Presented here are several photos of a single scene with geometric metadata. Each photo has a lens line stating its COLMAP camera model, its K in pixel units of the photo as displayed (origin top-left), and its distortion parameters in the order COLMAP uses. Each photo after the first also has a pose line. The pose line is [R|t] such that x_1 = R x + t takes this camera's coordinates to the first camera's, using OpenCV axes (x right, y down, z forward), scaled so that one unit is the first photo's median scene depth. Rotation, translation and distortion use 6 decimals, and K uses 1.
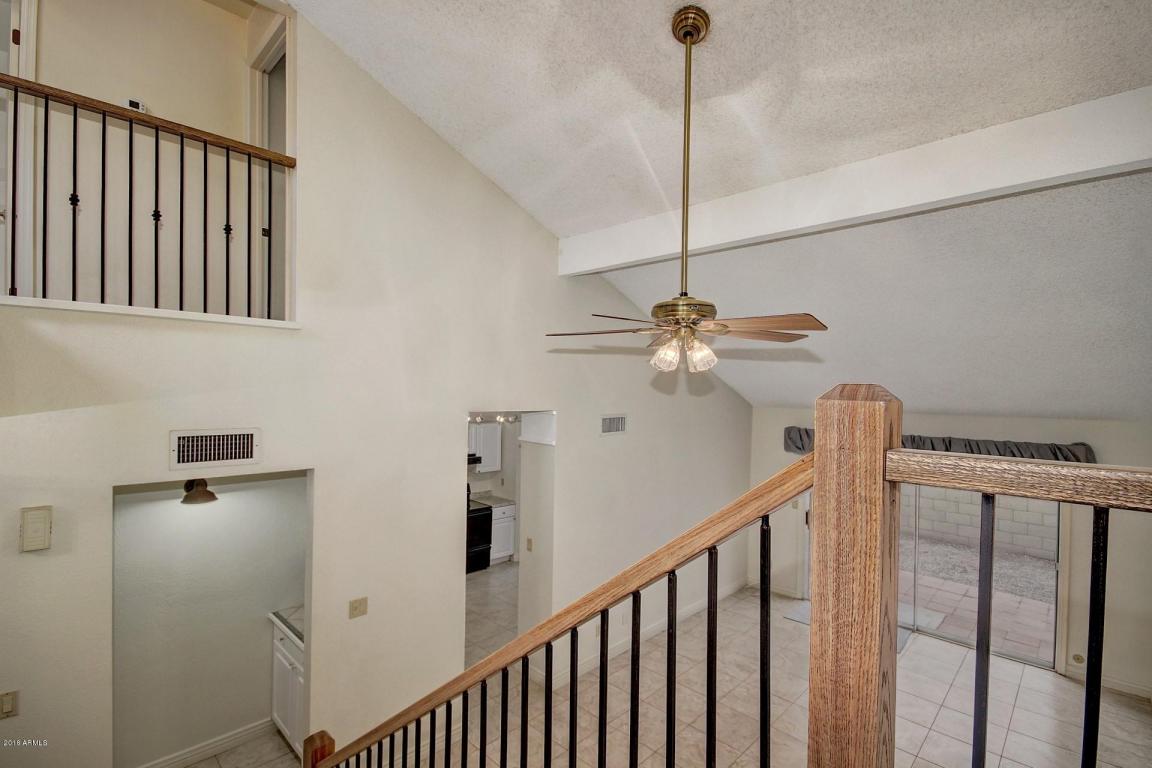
lens RADIAL K [[530.4, 0, 580.3], [0, 530.4, 392.7], [0, 0, 1]] dist [0.020320, -0.013742]
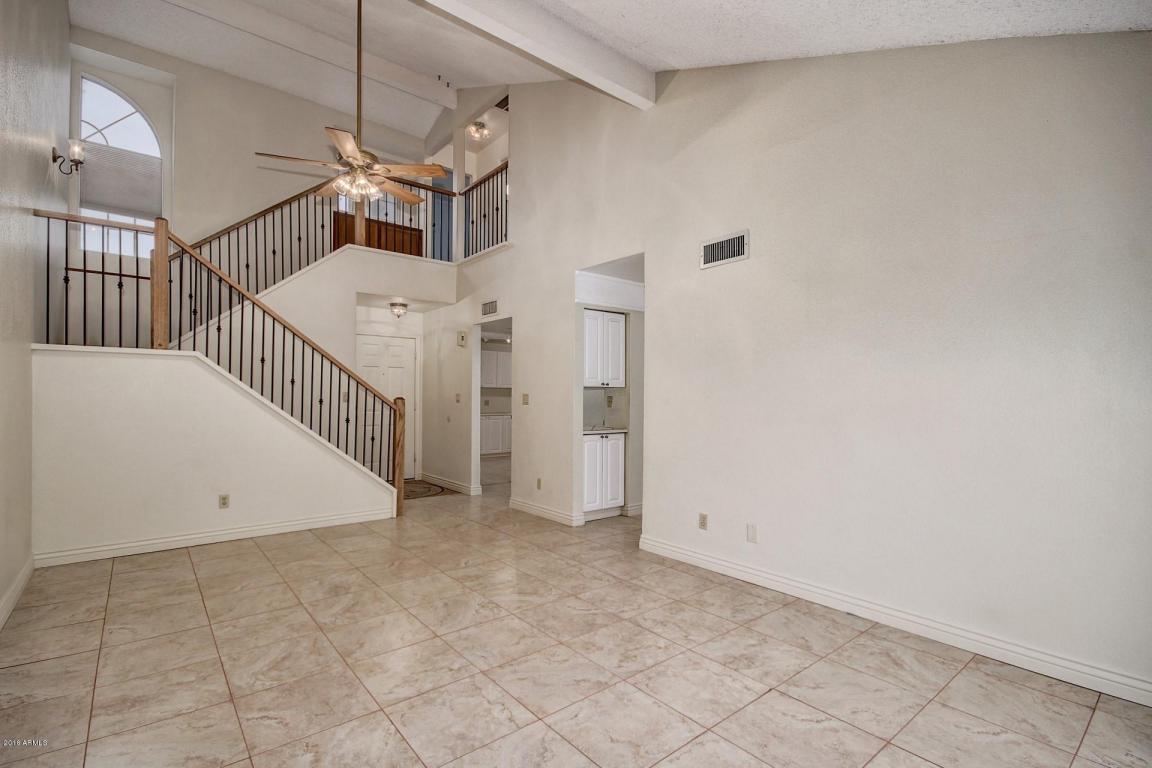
lens RADIAL K [[533.9, 0, 574.5], [0, 533.9, 397.2], [0, 0, 1]] dist [0.001213, 0.000317]
pose [[-0.118891, -0.018353, -0.992738, 0.814722], [-0.015438, 0.999742, -0.016634, 0.279027], [0.992787, 0.013348, -0.119143, 0.890335]]
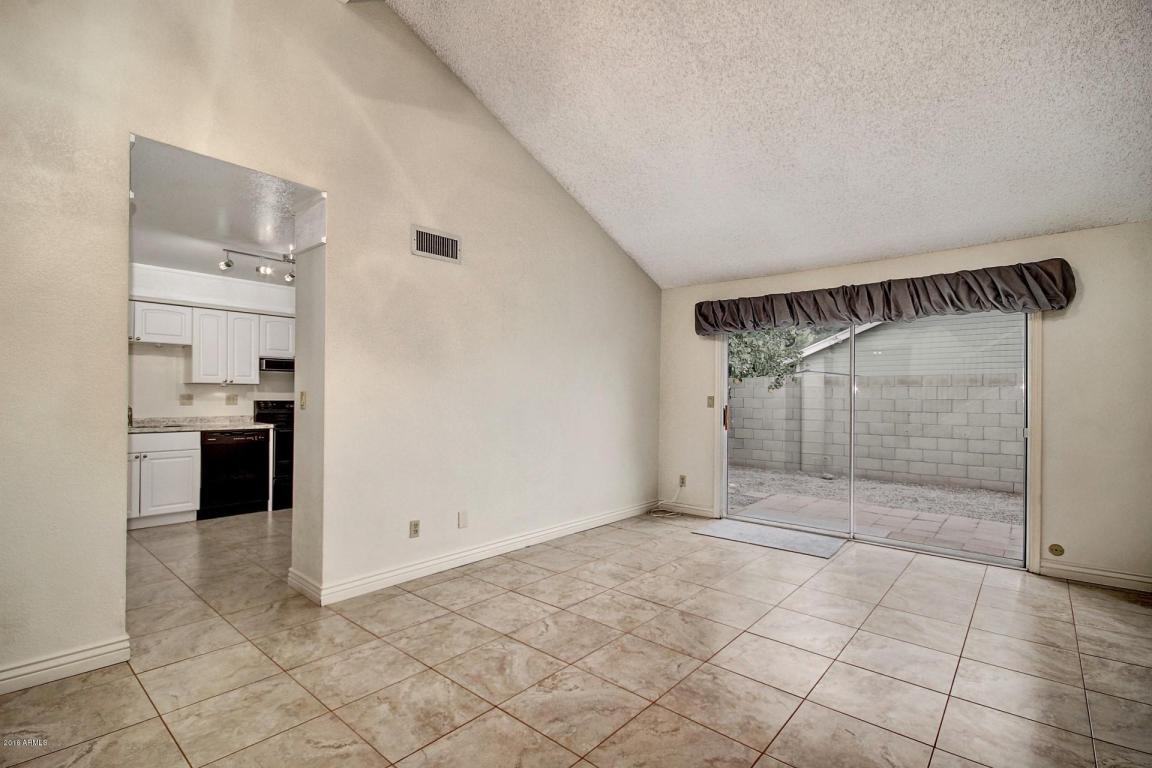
lens RADIAL K [[530.4, 0, 580.3], [0, 530.4, 392.7], [0, 0, 1]] dist [0.020320, -0.013742]
pose [[0.998375, -0.007135, 0.056542, 0.214742], [0.007720, 0.999919, -0.010126, 0.270763], [-0.056466, 0.010546, 0.998349, 0.273630]]
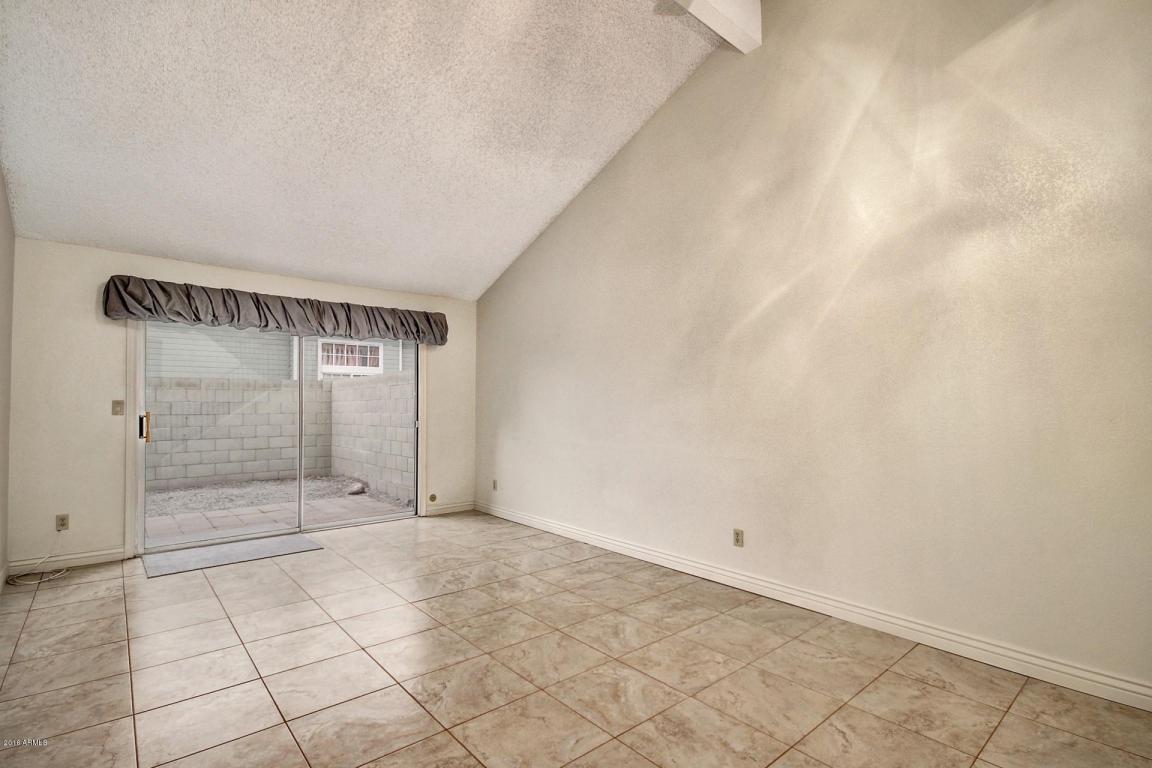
lens RADIAL K [[539.1, 0, 569.2], [0, 539.1, 391.5], [0, 0, 1]] dist [-0.002010, -0.000761]
pose [[0.103375, 0.004328, 0.994633, -0.213854], [0.004480, 0.999978, -0.004817, 0.262904], [-0.994632, 0.004954, 0.103354, 0.560644]]
